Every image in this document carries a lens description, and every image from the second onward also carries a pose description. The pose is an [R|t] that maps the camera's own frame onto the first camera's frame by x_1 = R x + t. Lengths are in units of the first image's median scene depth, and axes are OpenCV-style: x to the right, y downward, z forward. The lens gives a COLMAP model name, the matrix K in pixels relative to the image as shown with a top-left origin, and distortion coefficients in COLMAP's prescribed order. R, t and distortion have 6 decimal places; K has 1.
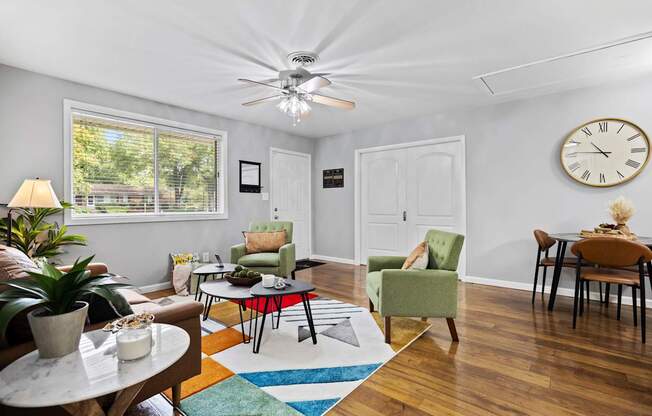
lens RADIAL K [[304.7, 0, 327.9], [0, 304.7, 207.0], [0, 0, 1]] dist [-0.019420, 0.000251]
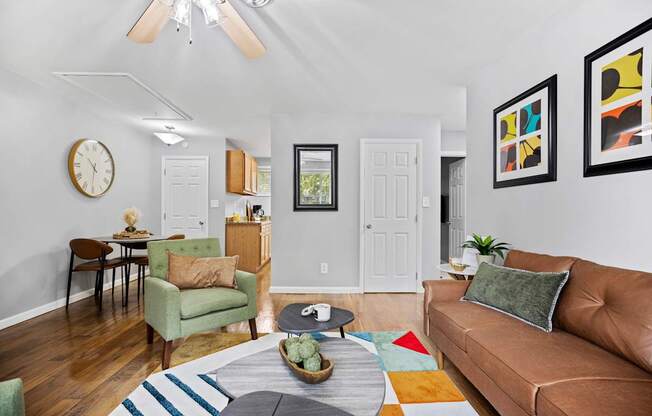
lens RADIAL K [[304.7, 0, 327.9], [0, 304.7, 207.0], [0, 0, 1]] dist [-0.019420, 0.000251]
pose [[-0.684176, 0.009147, 0.729259, -0.611423], [-0.020925, 0.999264, -0.032165, -0.008988], [-0.729017, -0.037266, -0.683481, 1.210136]]
